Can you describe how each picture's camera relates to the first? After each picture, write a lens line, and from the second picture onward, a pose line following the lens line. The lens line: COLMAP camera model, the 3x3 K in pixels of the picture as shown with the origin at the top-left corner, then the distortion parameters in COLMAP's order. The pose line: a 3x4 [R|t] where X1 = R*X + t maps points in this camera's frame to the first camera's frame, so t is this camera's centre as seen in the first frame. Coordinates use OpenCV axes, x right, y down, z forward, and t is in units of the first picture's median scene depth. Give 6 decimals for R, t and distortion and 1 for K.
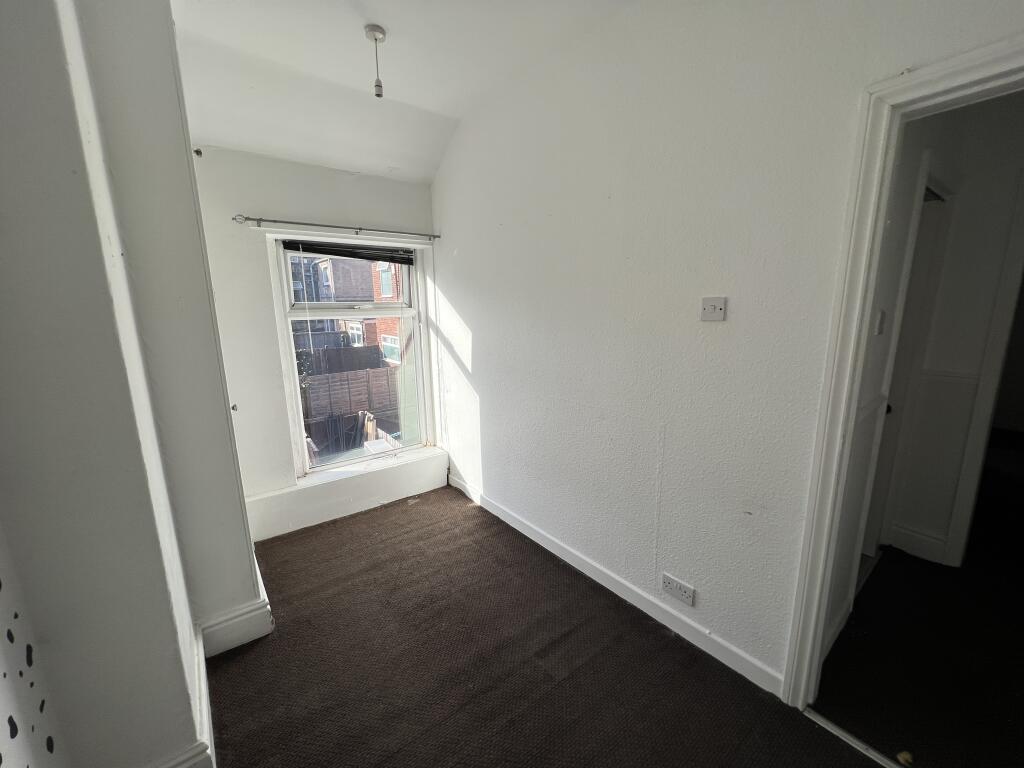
lens RADIAL K [[407.8, 0, 512.6], [0, 407.8, 382.6], [0, 0, 1]] dist [-0.000080, -0.000549]
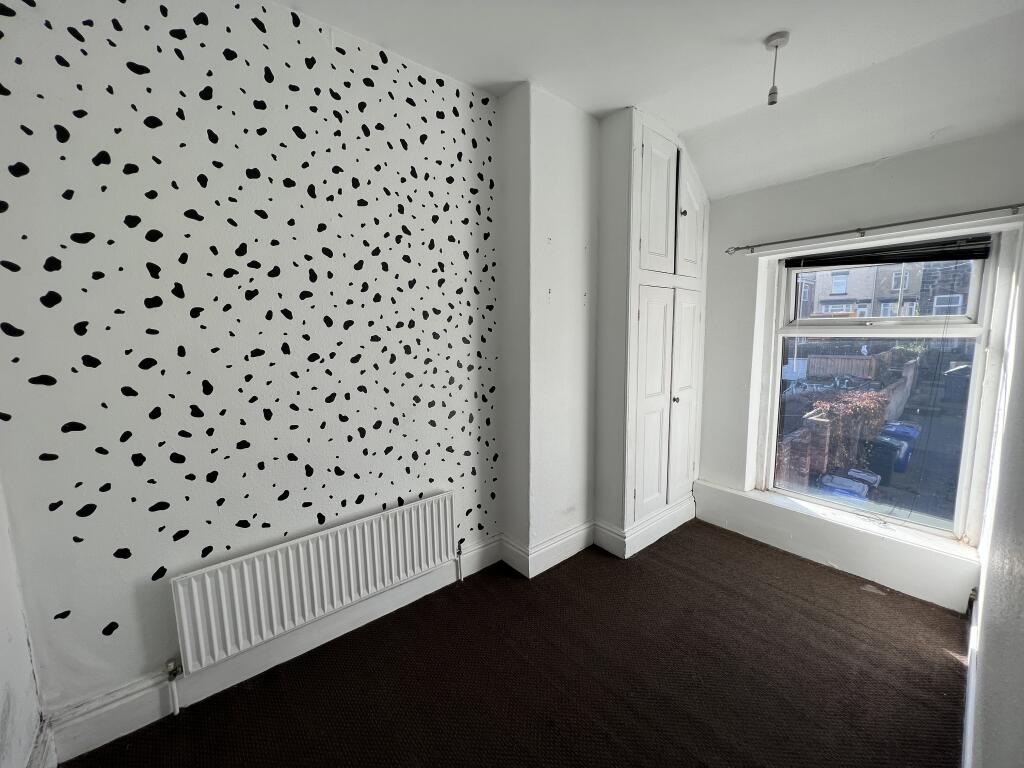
lens RADIAL K [[407.8, 0, 512.9], [0, 407.8, 383.9], [0, 0, 1]] dist [-0.000080, -0.000549]
pose [[0.044309, 0.137019, -0.989577, 0.443640], [-0.183492, 0.974814, 0.126759, -0.044242], [0.982022, 0.175963, 0.068335, 0.292406]]
